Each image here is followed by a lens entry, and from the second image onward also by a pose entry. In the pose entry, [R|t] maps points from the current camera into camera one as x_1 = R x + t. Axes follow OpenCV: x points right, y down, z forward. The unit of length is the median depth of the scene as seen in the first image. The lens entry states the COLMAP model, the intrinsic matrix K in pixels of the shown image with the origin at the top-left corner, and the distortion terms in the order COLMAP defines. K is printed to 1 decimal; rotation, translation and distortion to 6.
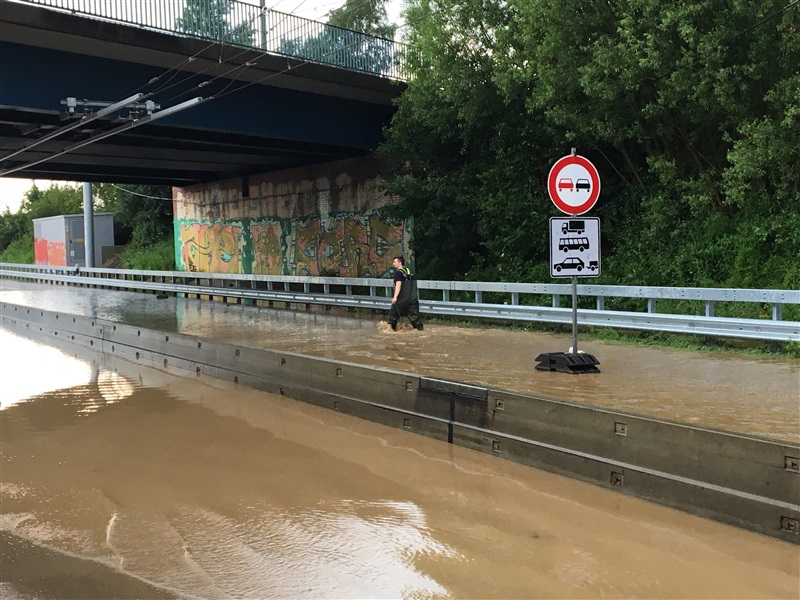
lens RADIAL K [[1166.5, 0, 400.0], [0, 1166.5, 300.0], [0, 0, 1]] dist [0.034261, 0.055449]
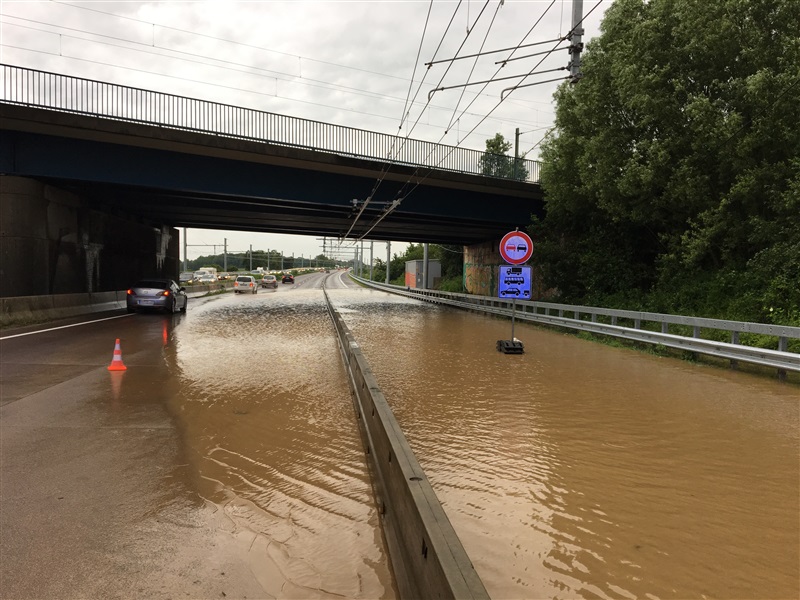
lens RADIAL K [[658.0, 0, 403.9], [0, 658.0, 301.9], [0, 0, 1]] dist [0.058003, -0.079805]
pose [[0.935295, 0.051919, -0.350038, 0.192695], [-0.056531, 0.998396, -0.002966, -0.001351], [0.349323, 0.022562, 0.936731, -0.004472]]
